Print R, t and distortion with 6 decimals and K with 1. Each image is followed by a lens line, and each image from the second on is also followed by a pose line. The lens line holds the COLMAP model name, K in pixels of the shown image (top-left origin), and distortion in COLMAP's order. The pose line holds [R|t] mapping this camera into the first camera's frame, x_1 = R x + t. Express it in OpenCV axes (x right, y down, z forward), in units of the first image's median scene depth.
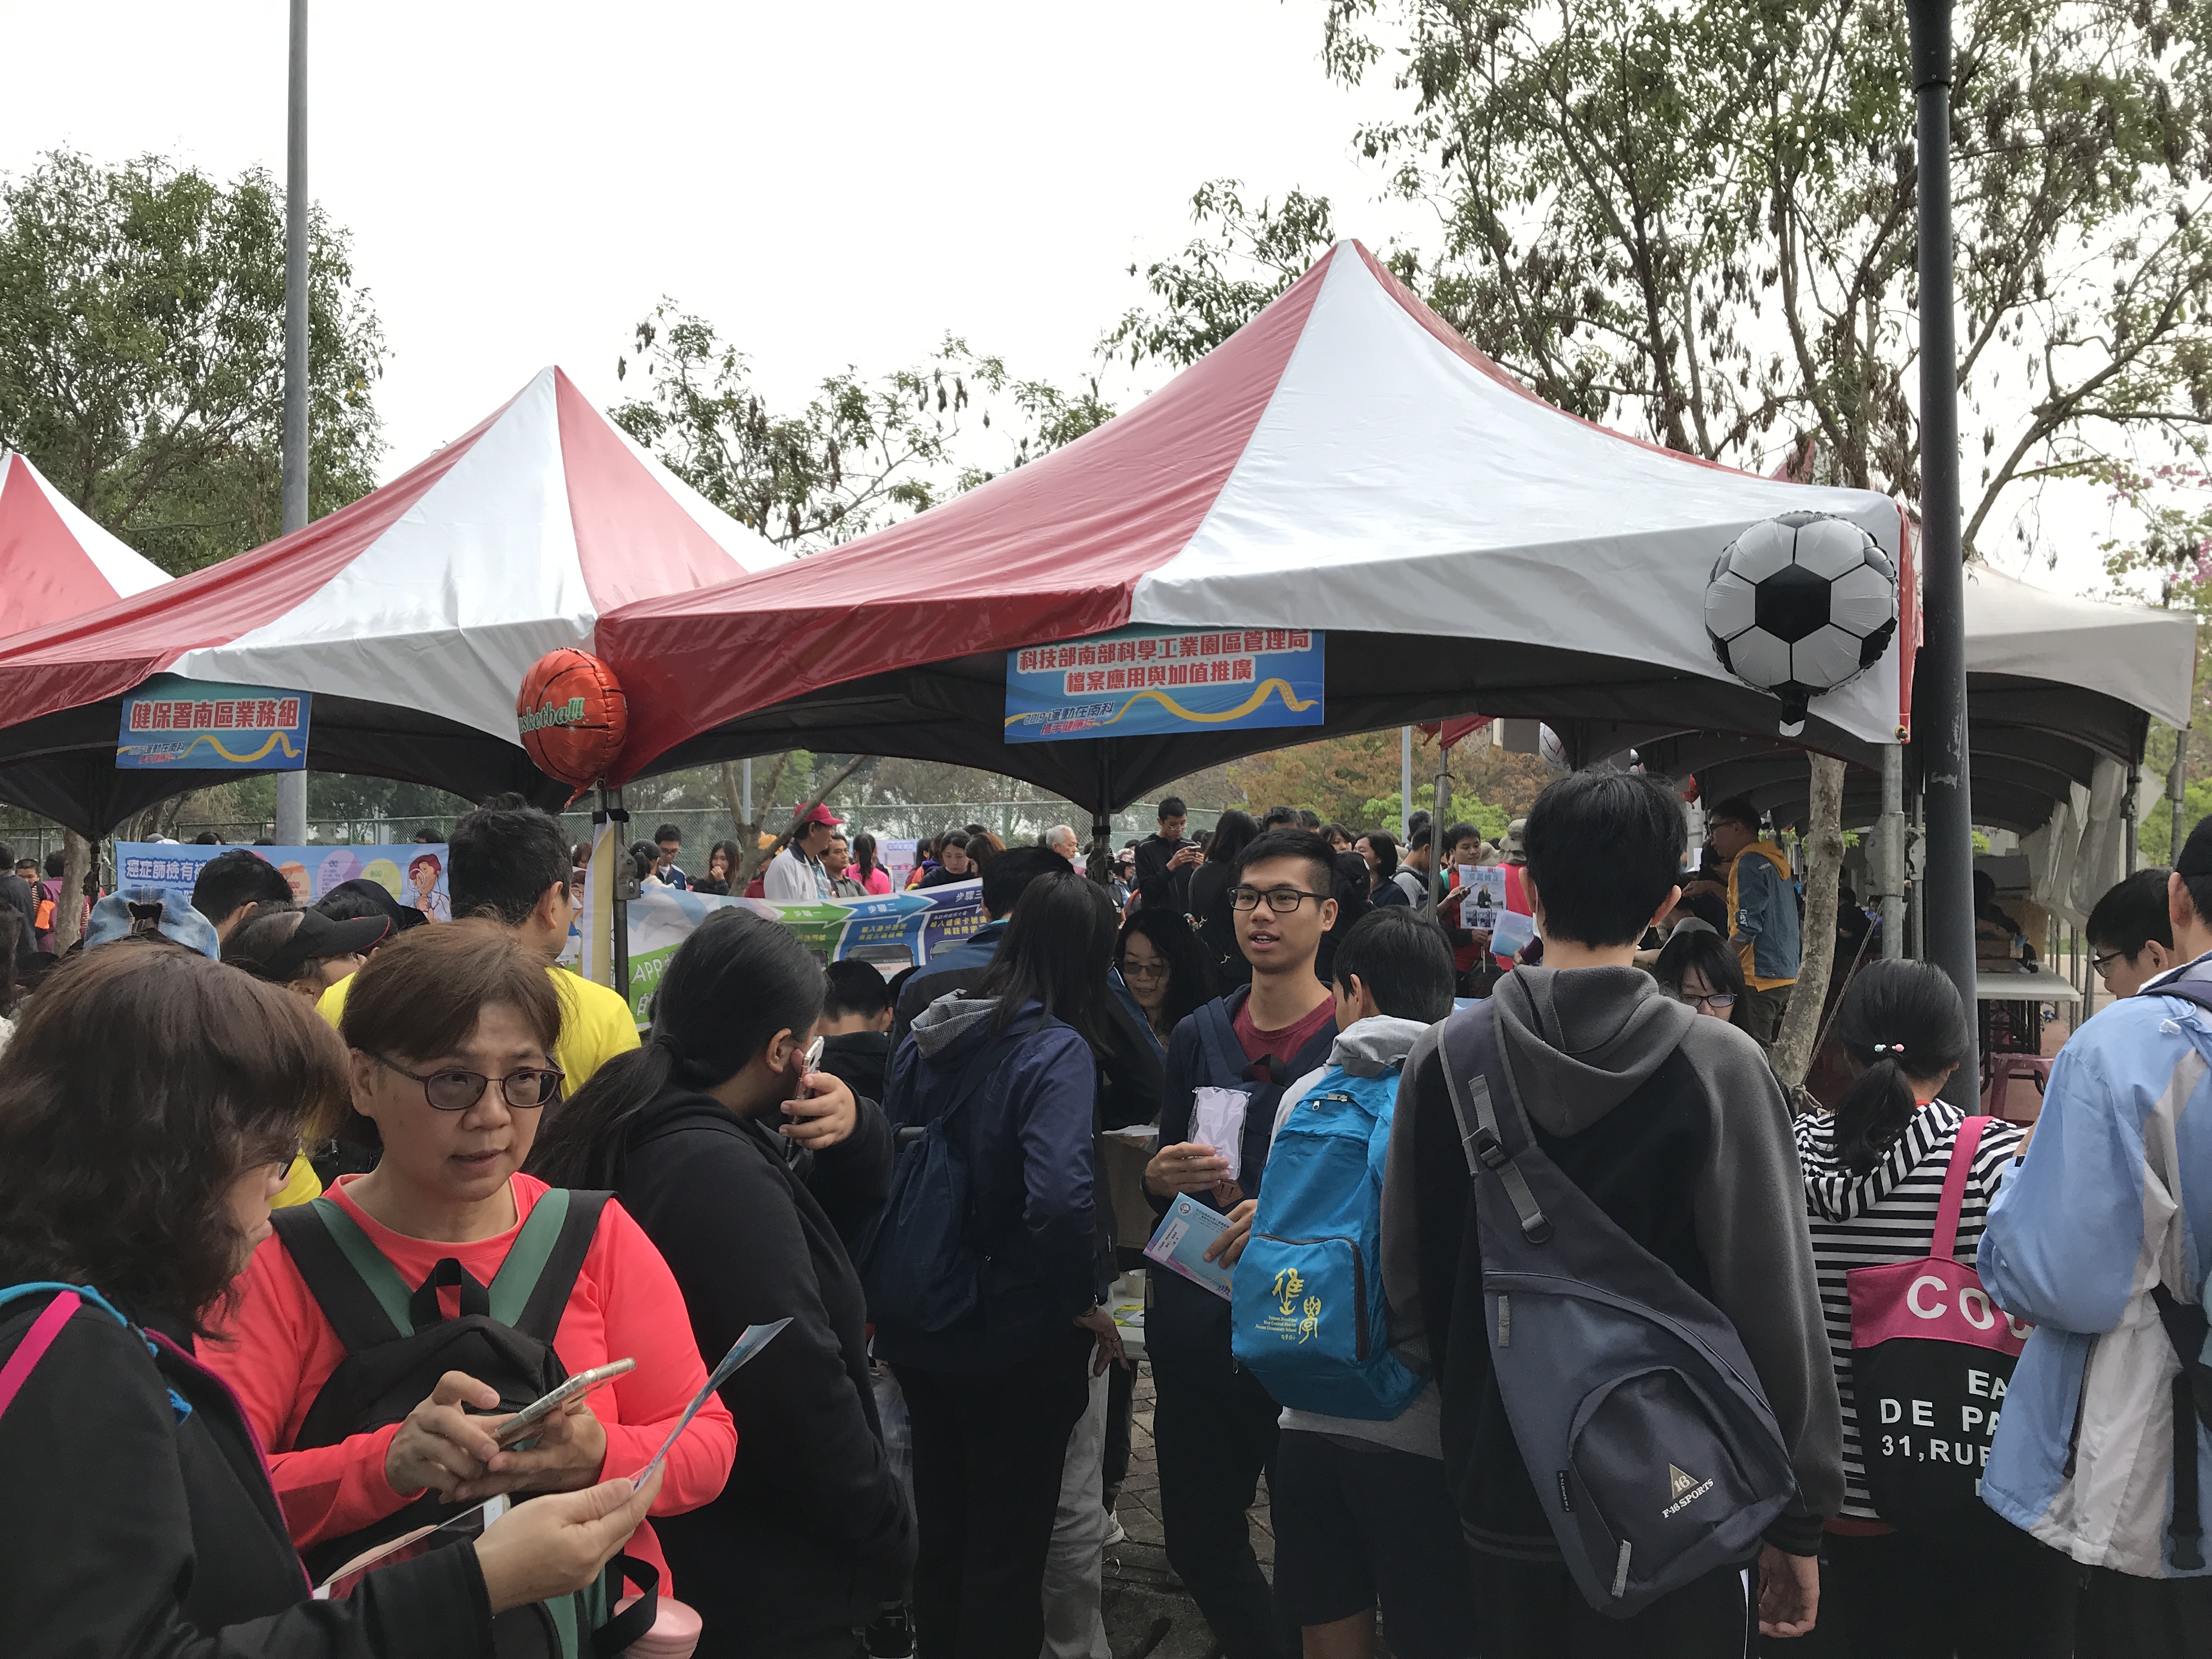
lens RADIAL K [[1889.4, 0, 1034.4], [0, 1889.4, 825.9], [0, 0, 1]] dist [0.130740, -0.226872]
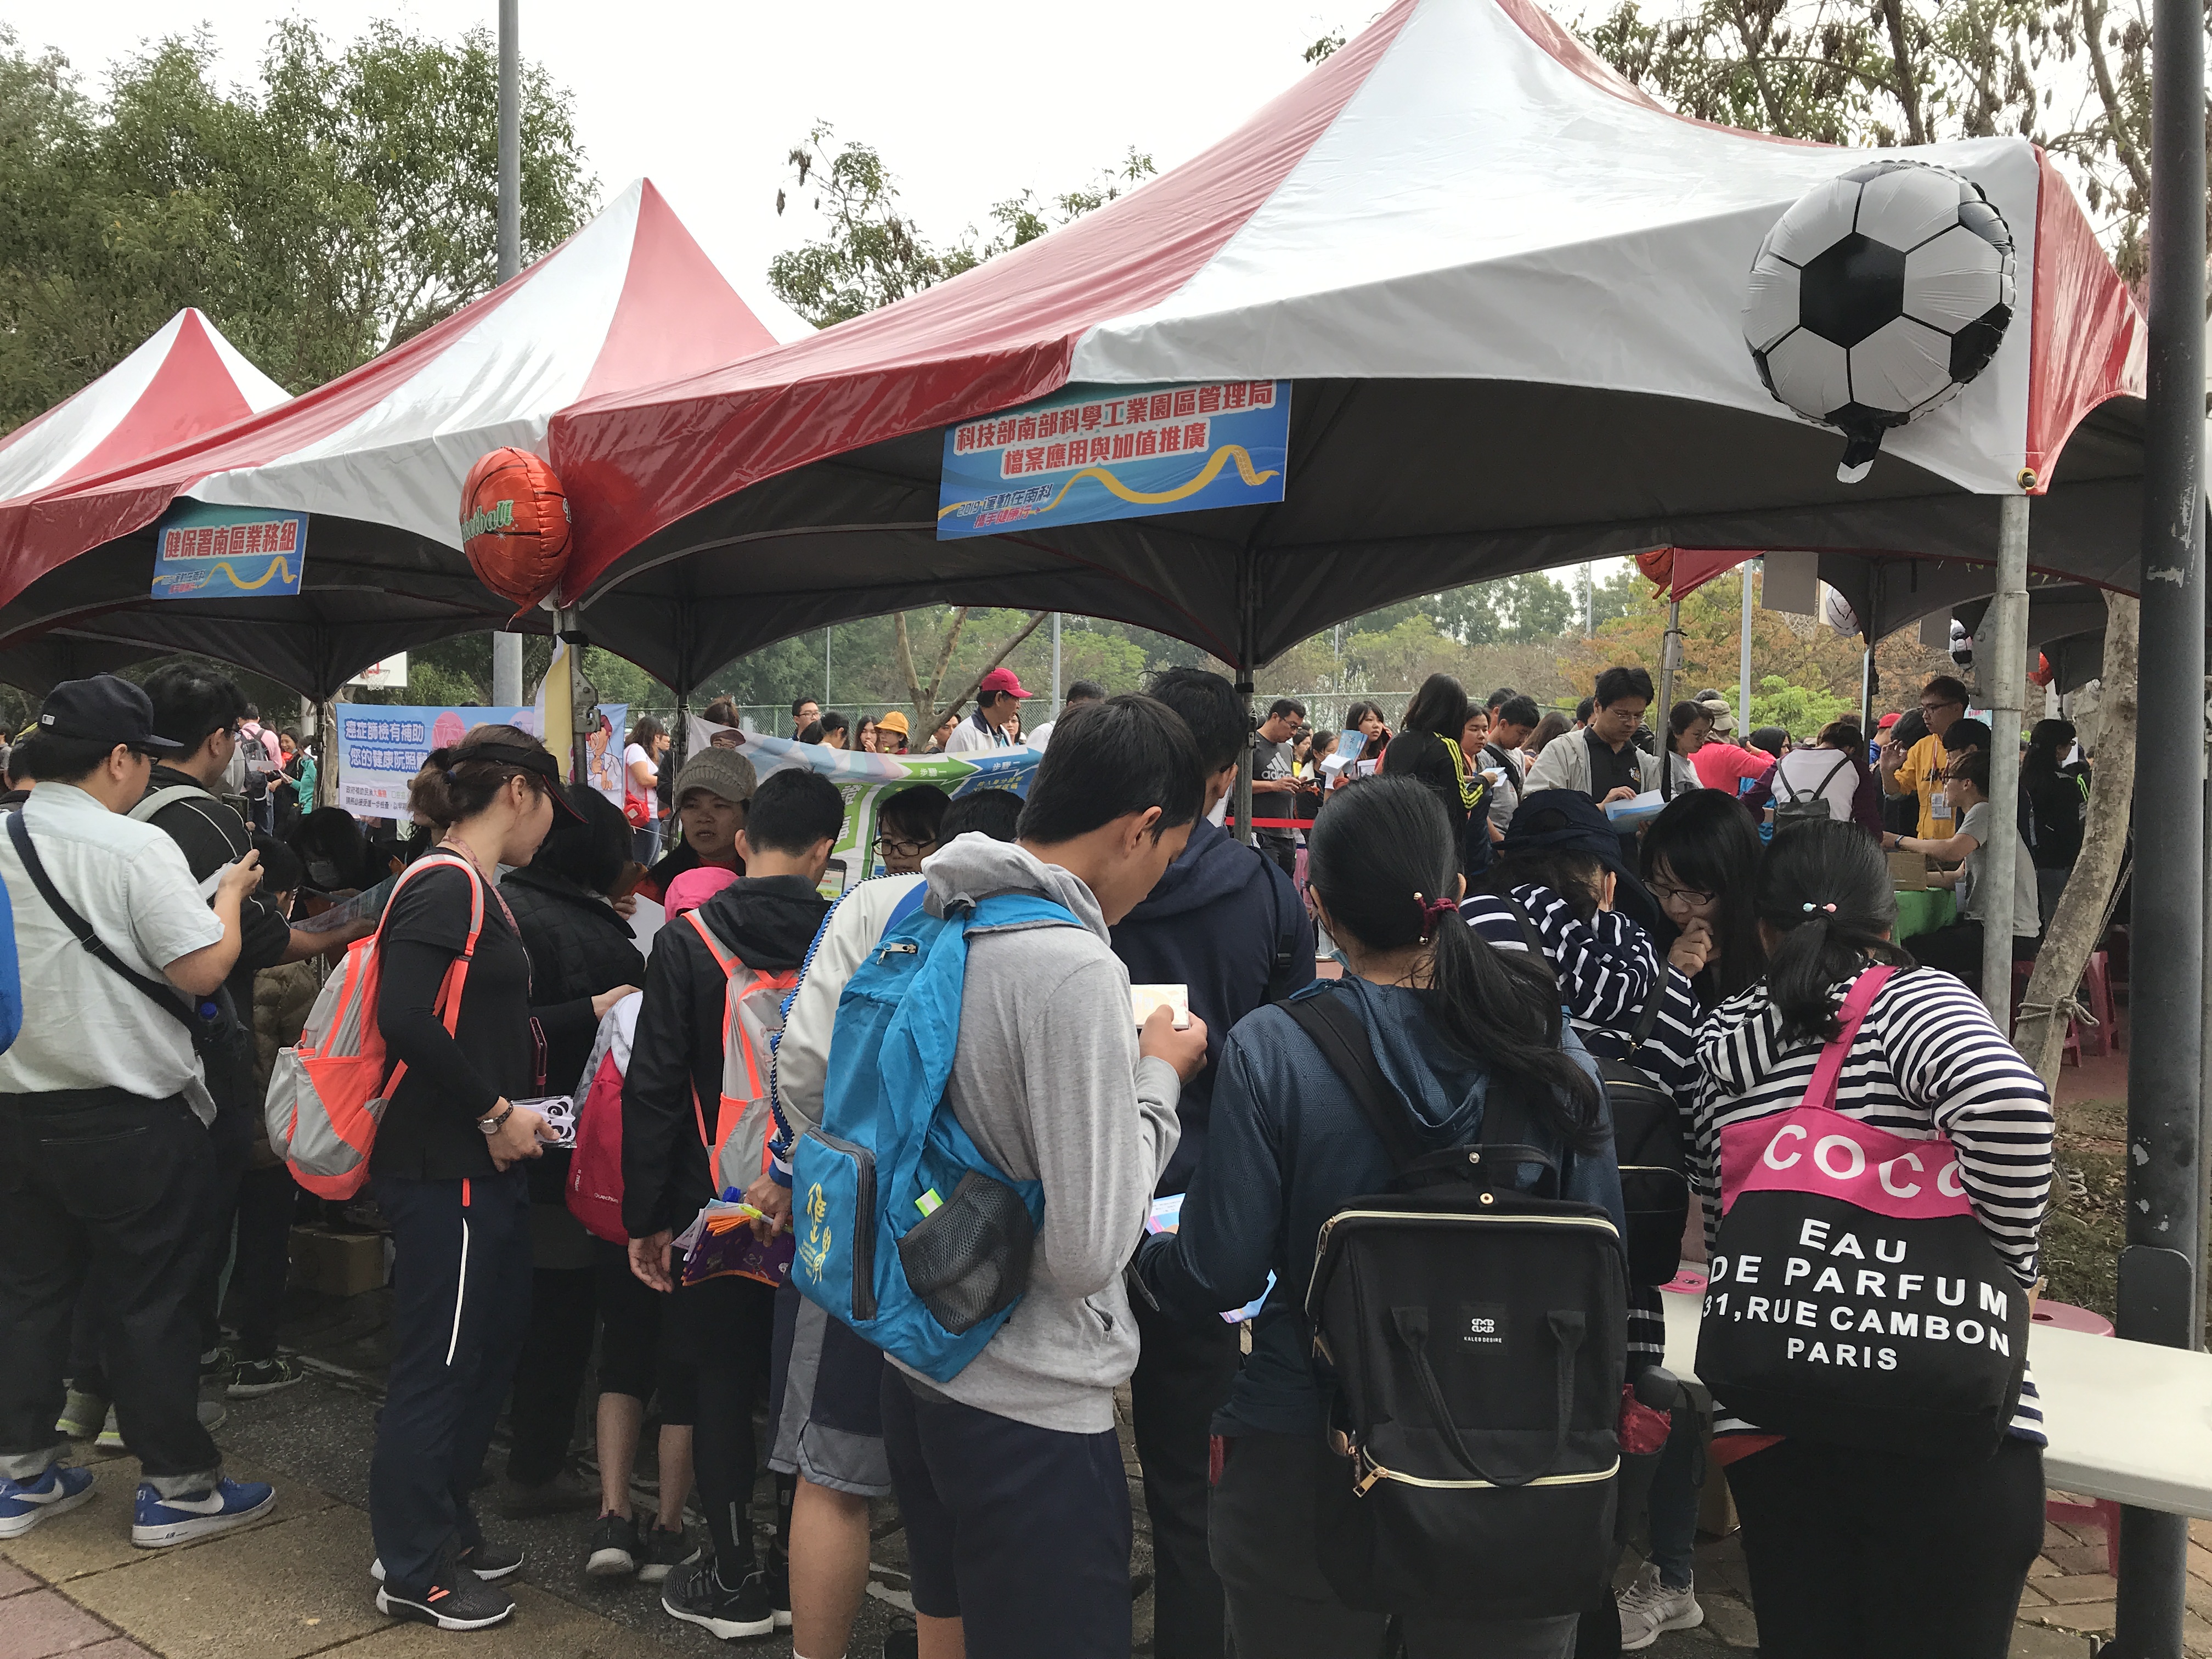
lens RADIAL K [[1812.4, 0, 1106.0], [0, 1812.4, 829.5], [0, 0, 1]] dist [0.035896, -0.005525]
pose [[0.981245, 0.019958, -0.191730, 0.215104], [-0.010565, 0.998699, 0.049888, 0.043124], [0.192476, -0.046927, 0.980179, 0.232025]]
